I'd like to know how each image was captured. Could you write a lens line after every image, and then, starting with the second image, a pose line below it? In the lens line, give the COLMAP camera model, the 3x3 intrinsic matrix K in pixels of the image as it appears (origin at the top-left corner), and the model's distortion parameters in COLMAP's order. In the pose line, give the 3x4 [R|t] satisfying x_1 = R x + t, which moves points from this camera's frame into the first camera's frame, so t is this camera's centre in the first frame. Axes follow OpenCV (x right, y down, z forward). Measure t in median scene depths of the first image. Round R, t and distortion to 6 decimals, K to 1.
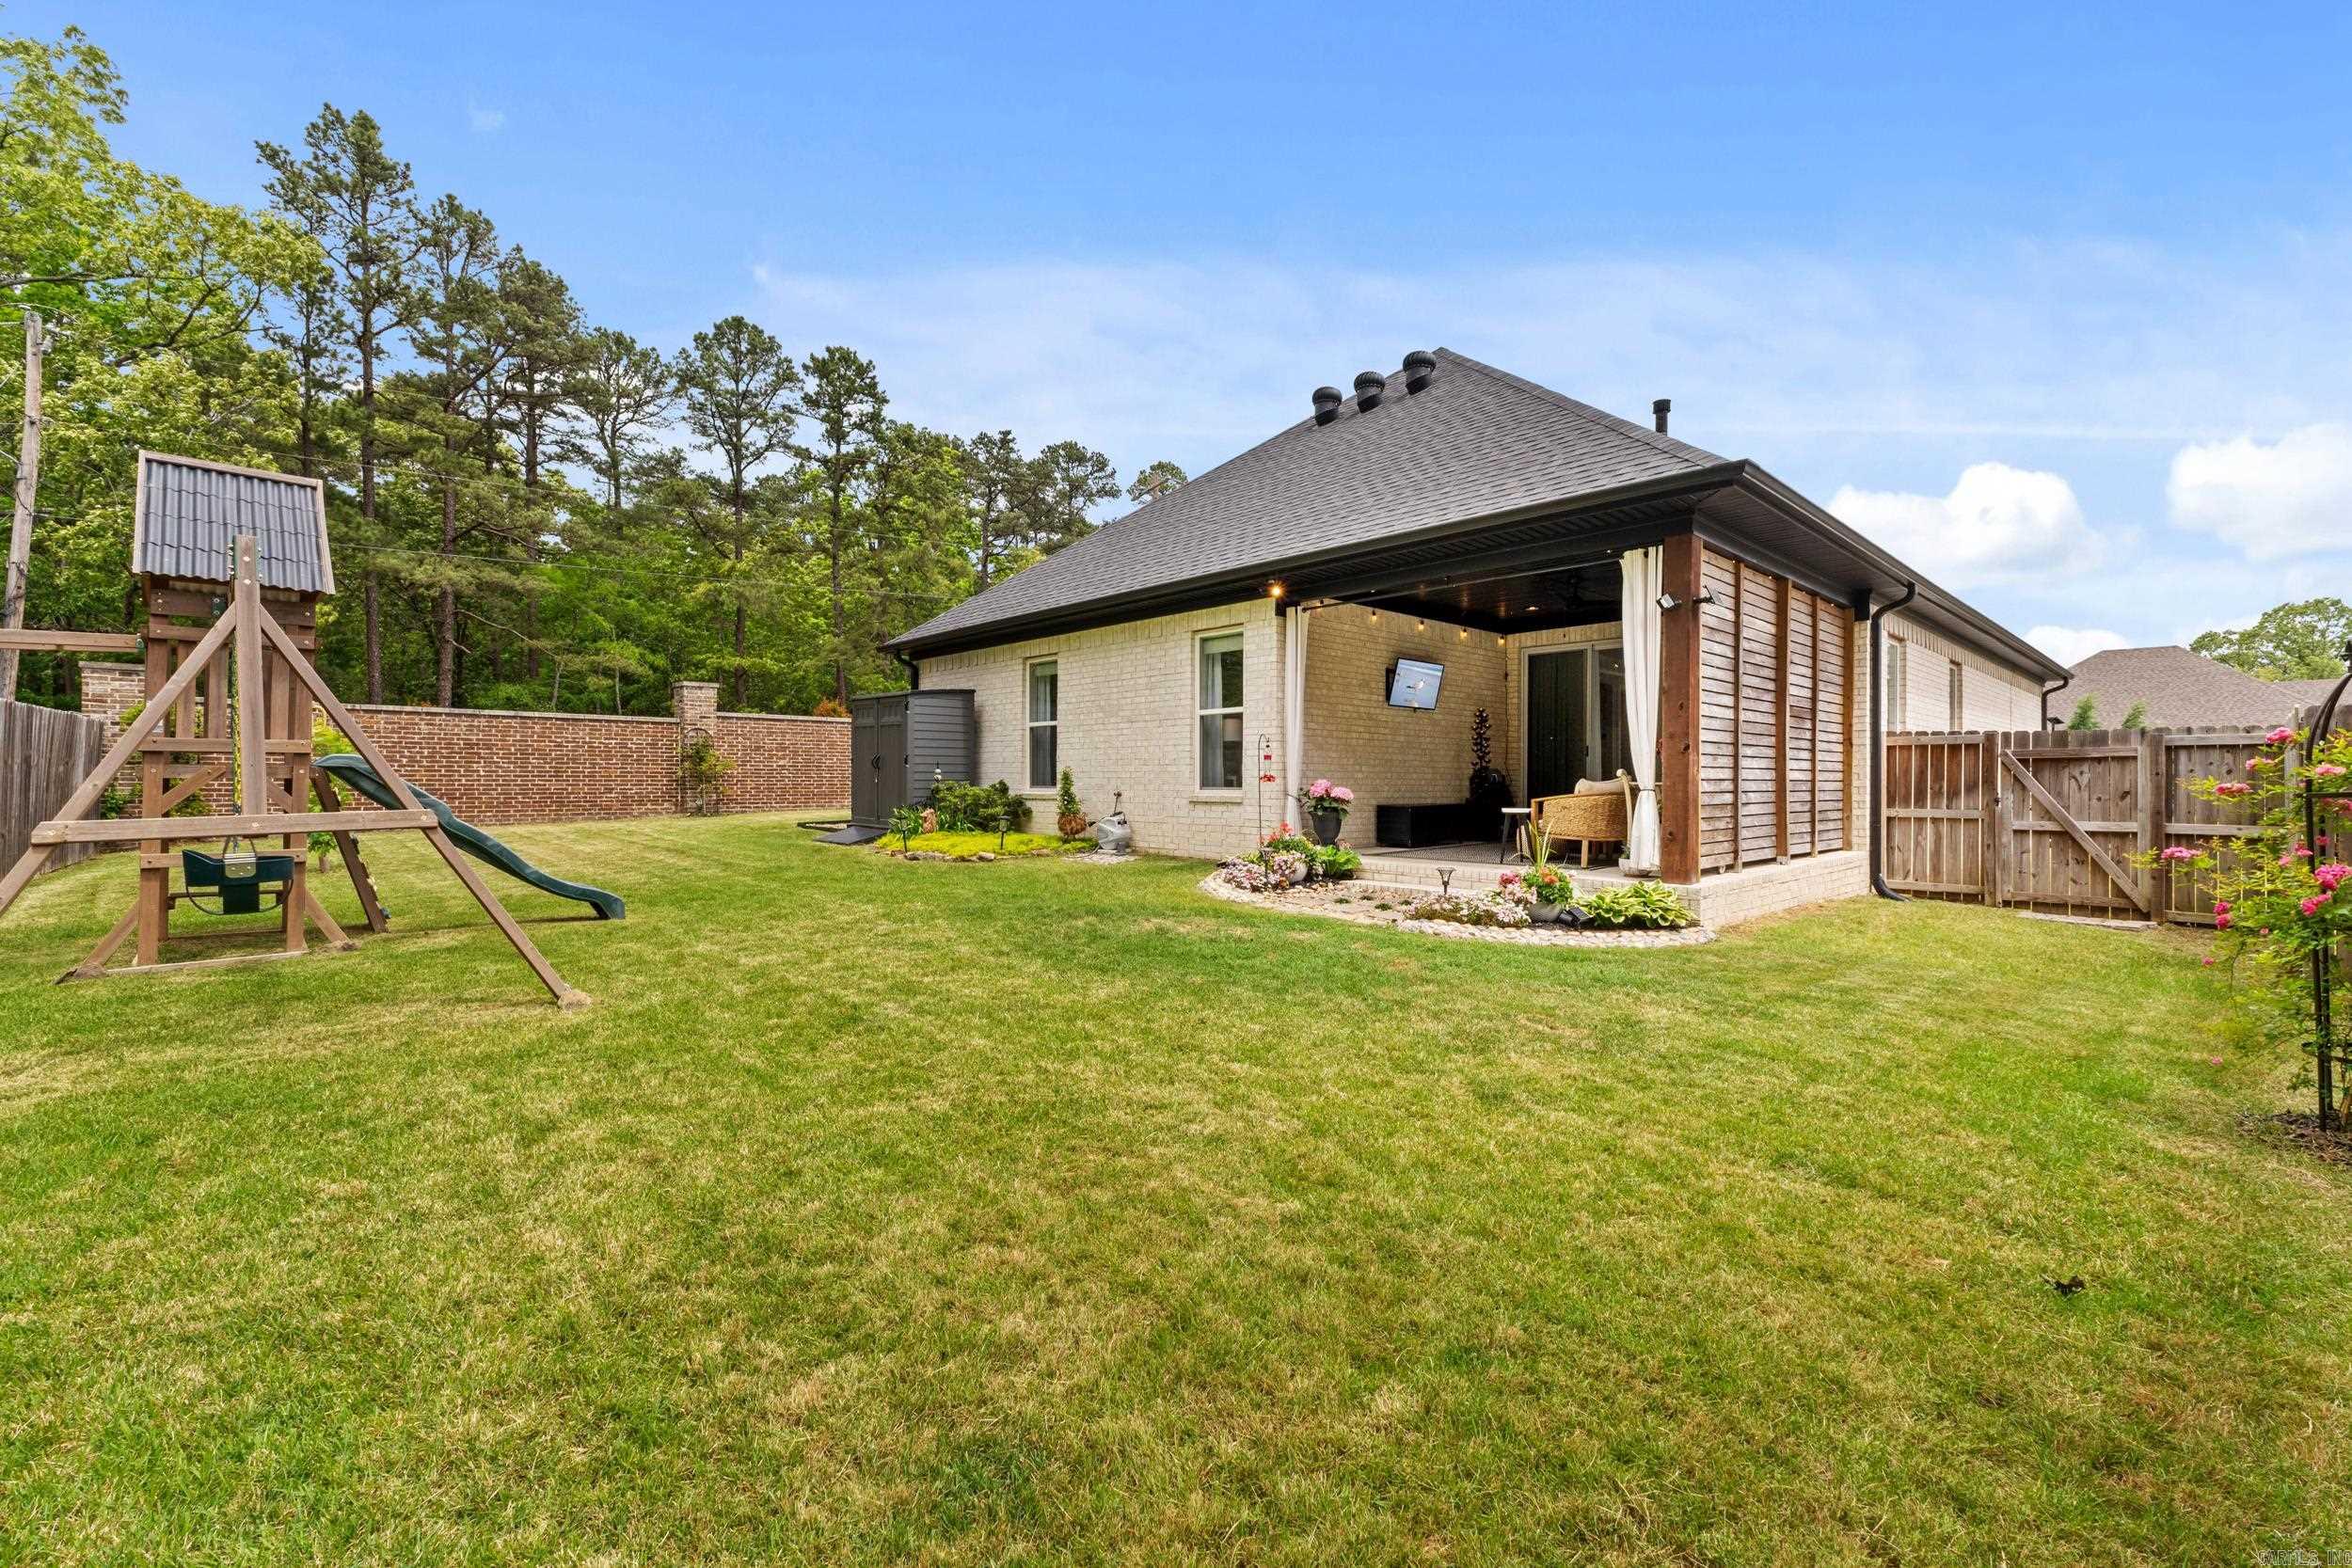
lens RADIAL K [[1004.3, 0, 1176.3], [0, 1004.3, 789.1], [0, 0, 1]] dist [0.006079, 0.000057]
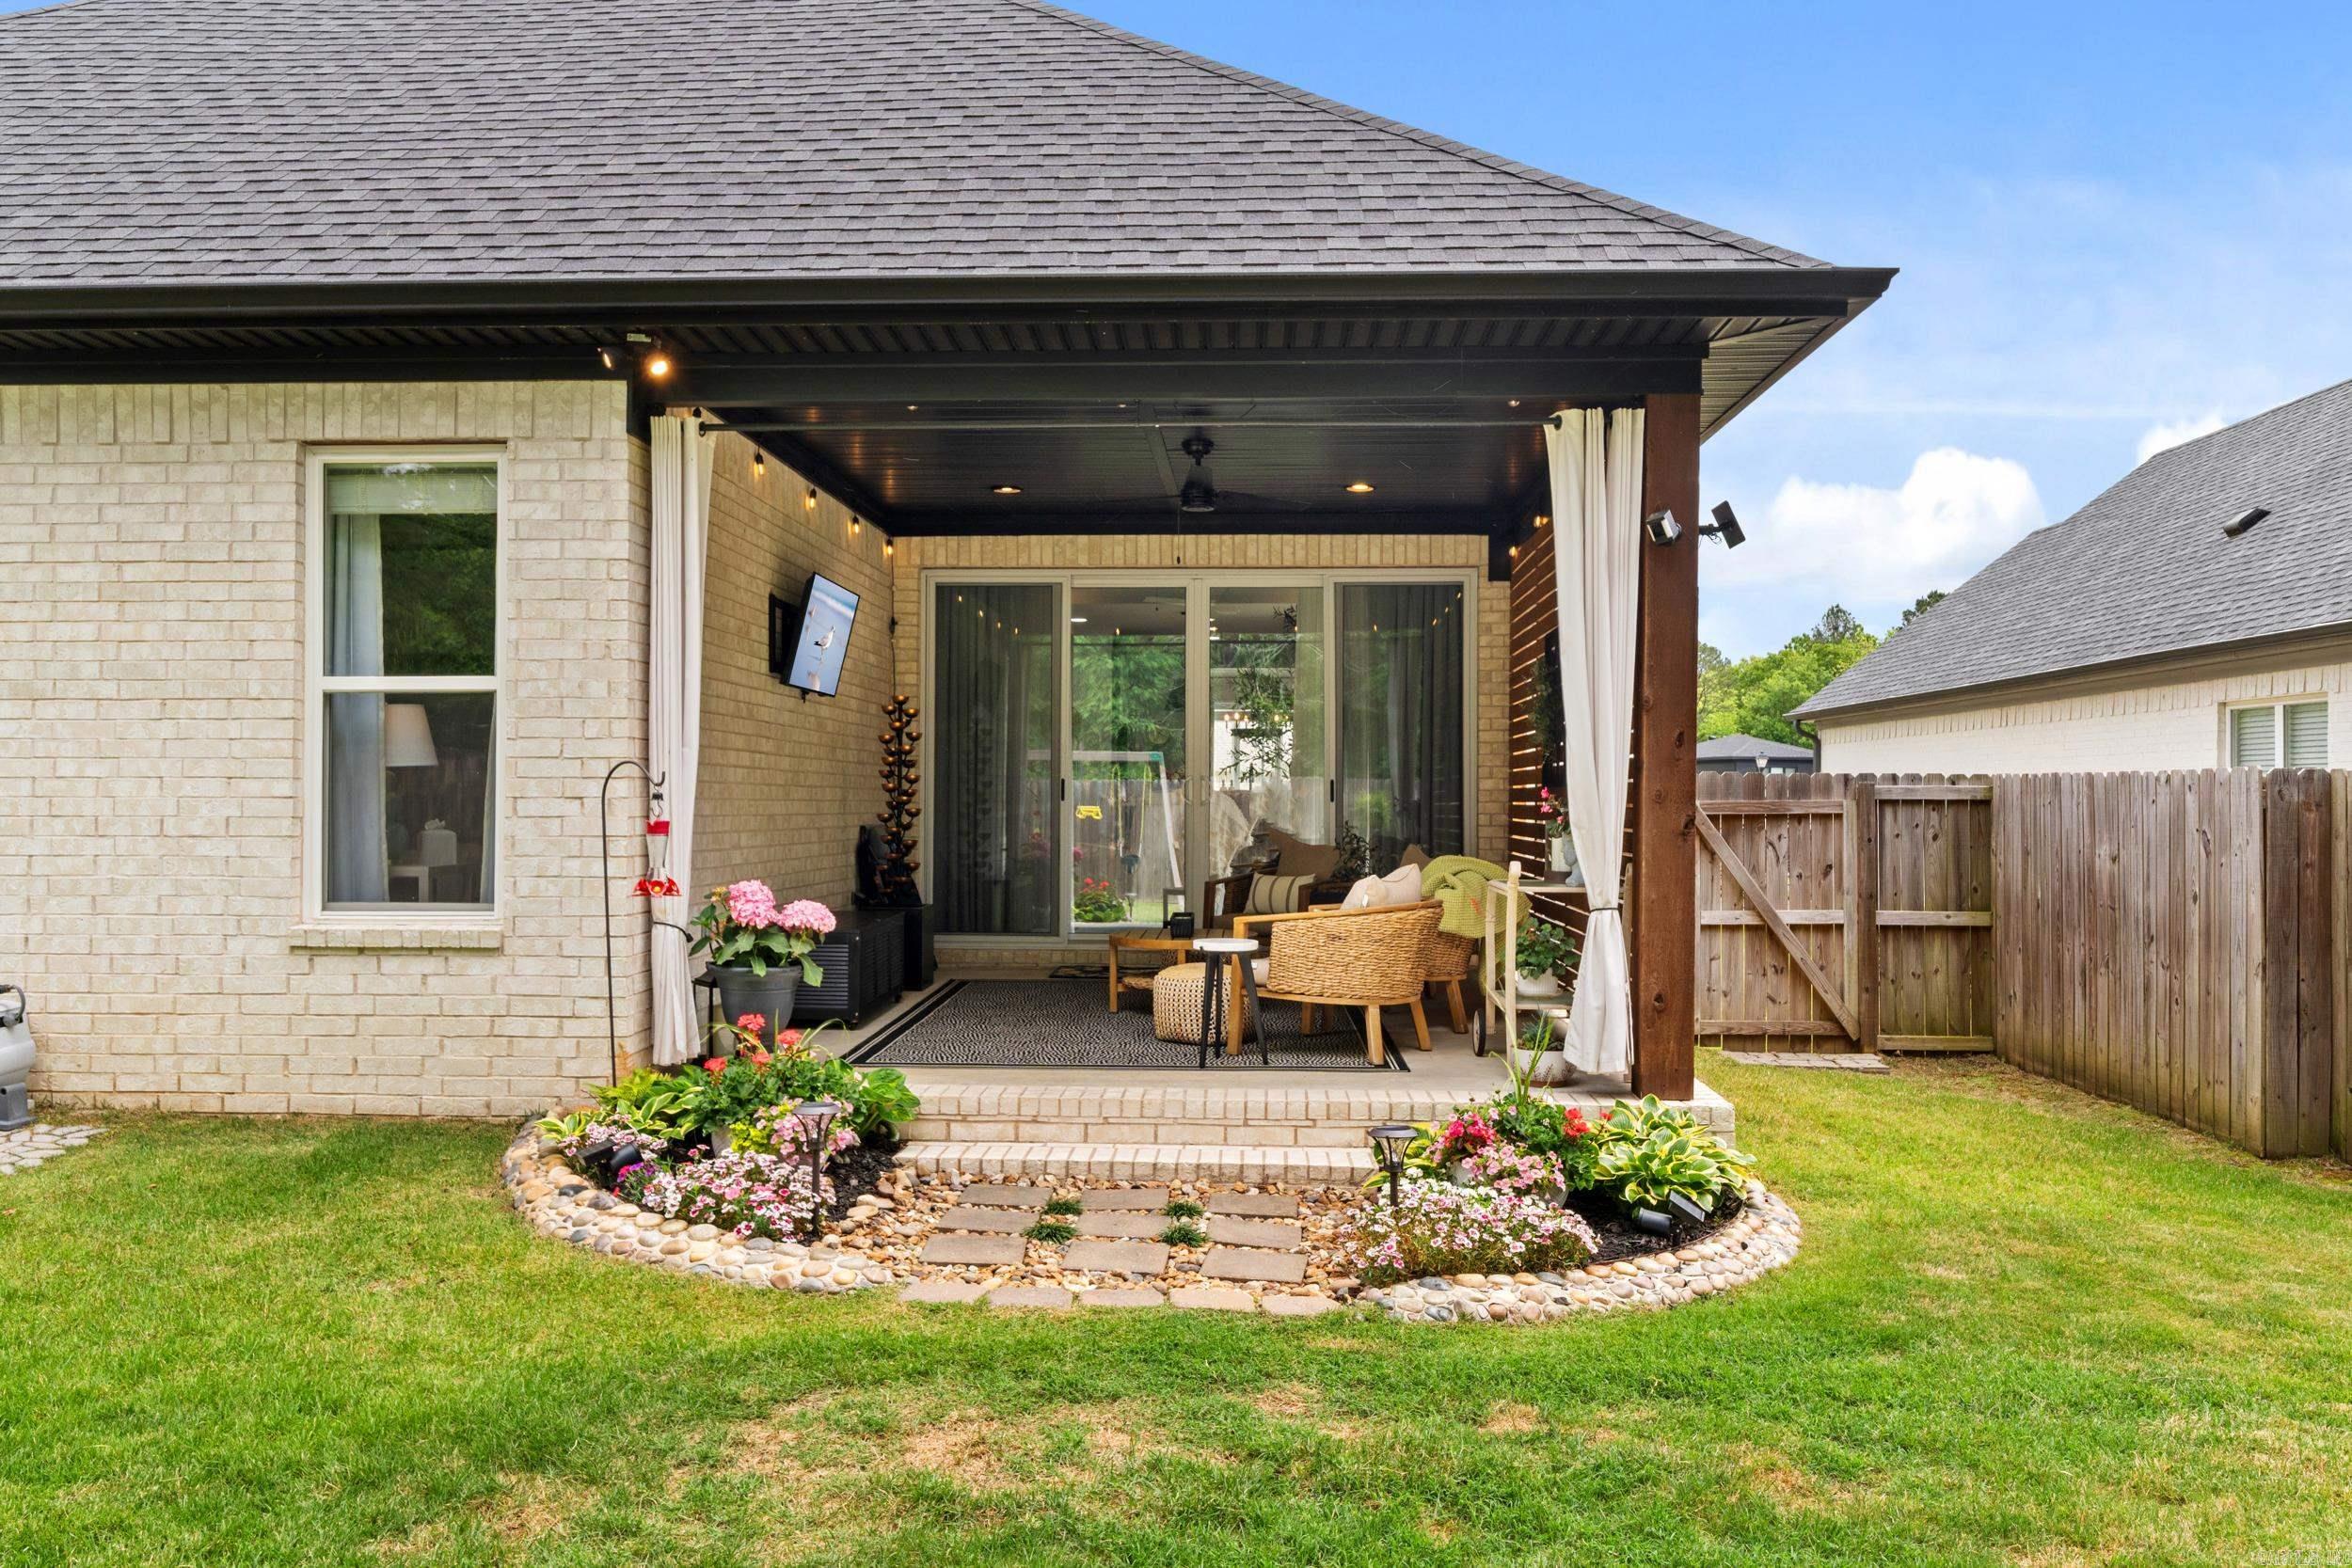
lens RADIAL K [[1808.0, 0, 1179.8], [0, 1808.0, 777.6], [0, 0, 1]] dist [-0.005549, 0.003732]
pose [[0.713456, 0.006599, 0.700669, -0.230011], [0.002532, 0.999925, -0.011995, -0.042201], [-0.700696, 0.010333, 0.713385, 0.421085]]
